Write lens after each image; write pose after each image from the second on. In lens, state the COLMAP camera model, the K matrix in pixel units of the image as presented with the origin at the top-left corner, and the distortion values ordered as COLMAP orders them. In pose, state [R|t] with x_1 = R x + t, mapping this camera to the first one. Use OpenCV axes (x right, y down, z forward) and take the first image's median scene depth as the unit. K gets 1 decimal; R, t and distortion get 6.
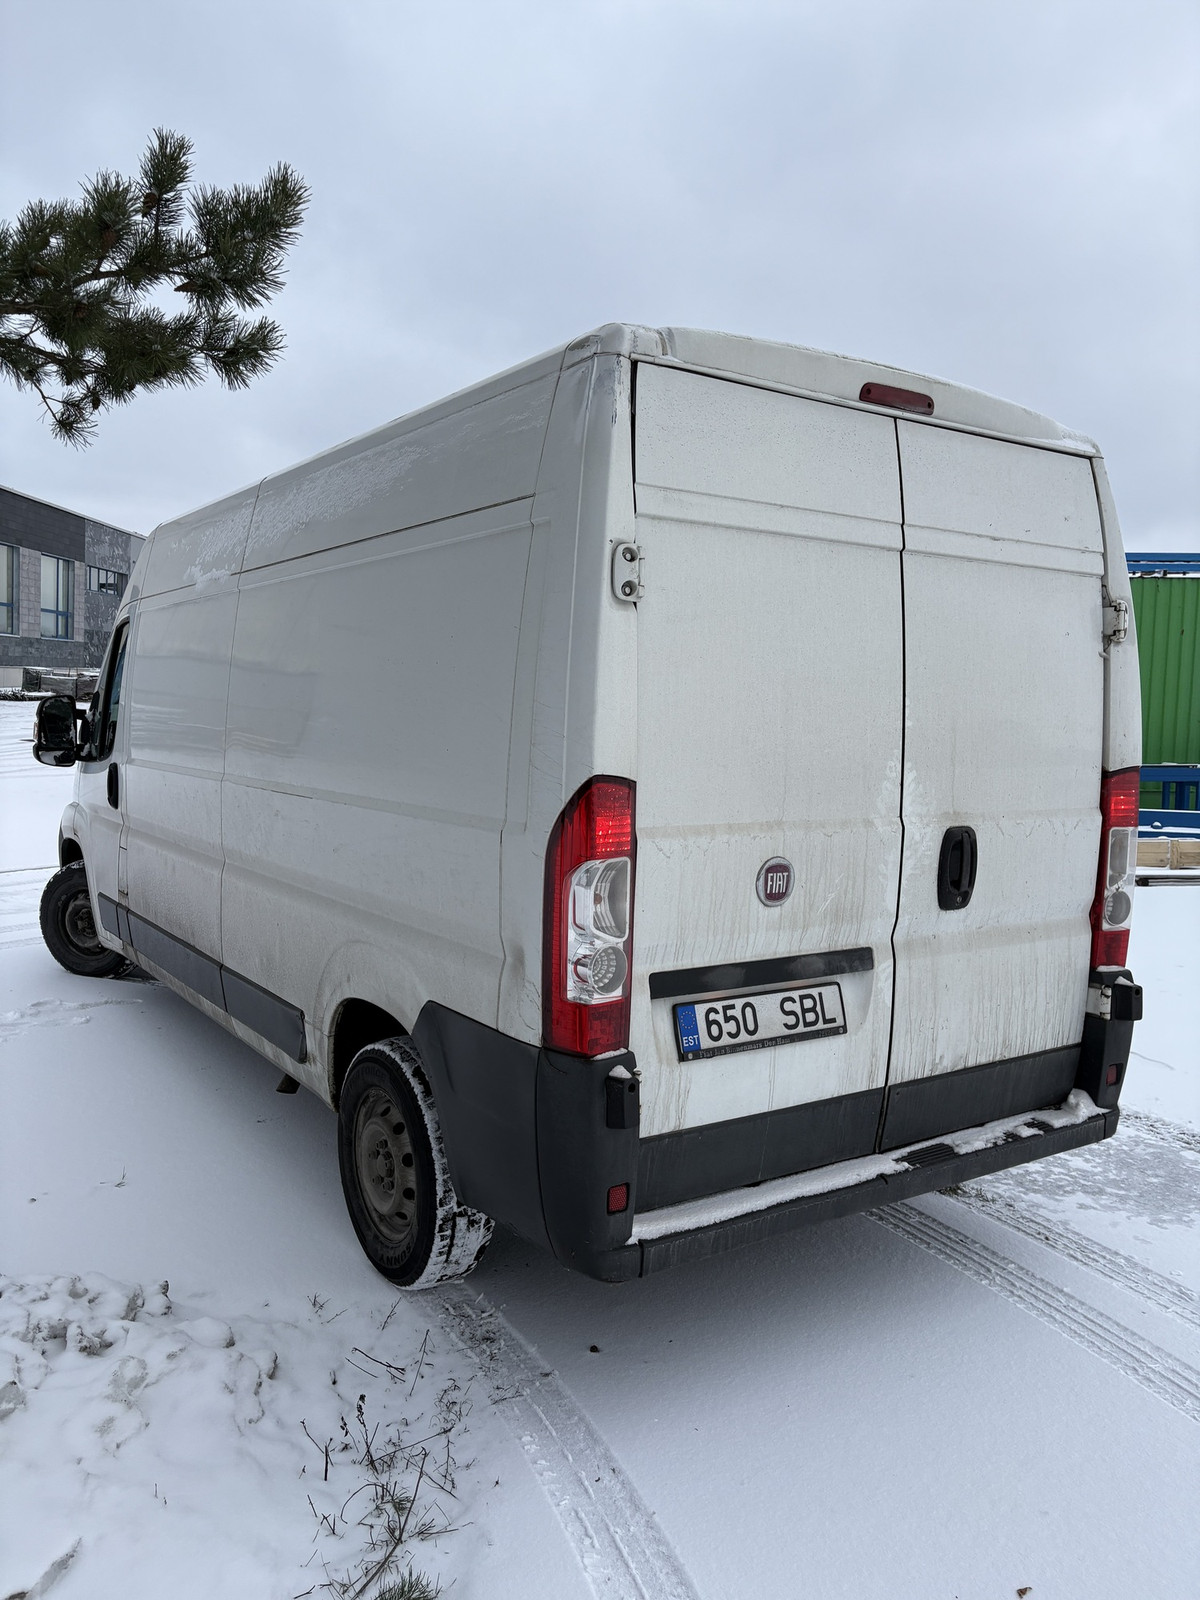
lens RADIAL K [[1211.0, 0, 583.0], [0, 1211.0, 802.0], [0, 0, 1]] dist [0.055683, -0.057010]
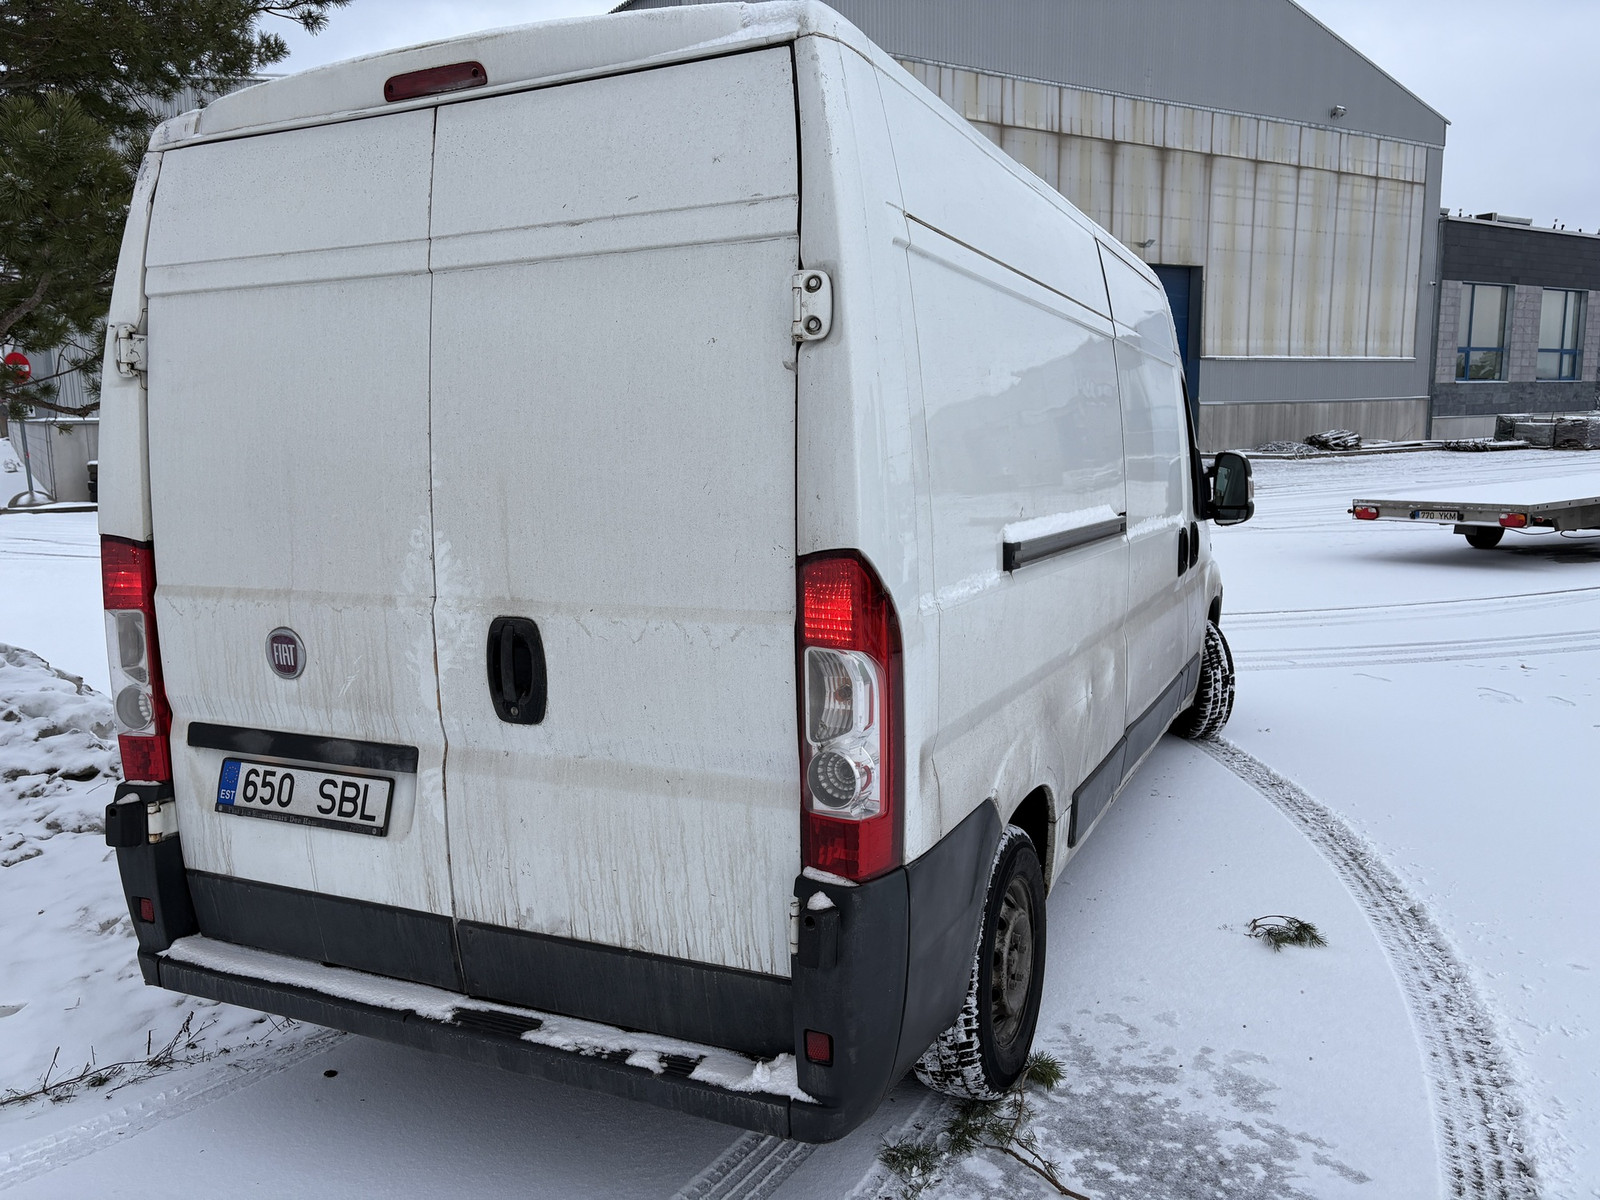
lens RADIAL K [[1211.0, 0, 800.0], [0, 1211.0, 600.0], [0, 0, 1]] dist [0.055683, -0.057010]
pose [[0.514846, 0.069232, -0.854482, 1.118912], [-0.037908, 0.997597, 0.057987, -0.044351], [0.856444, 0.002537, 0.516234, 0.803176]]
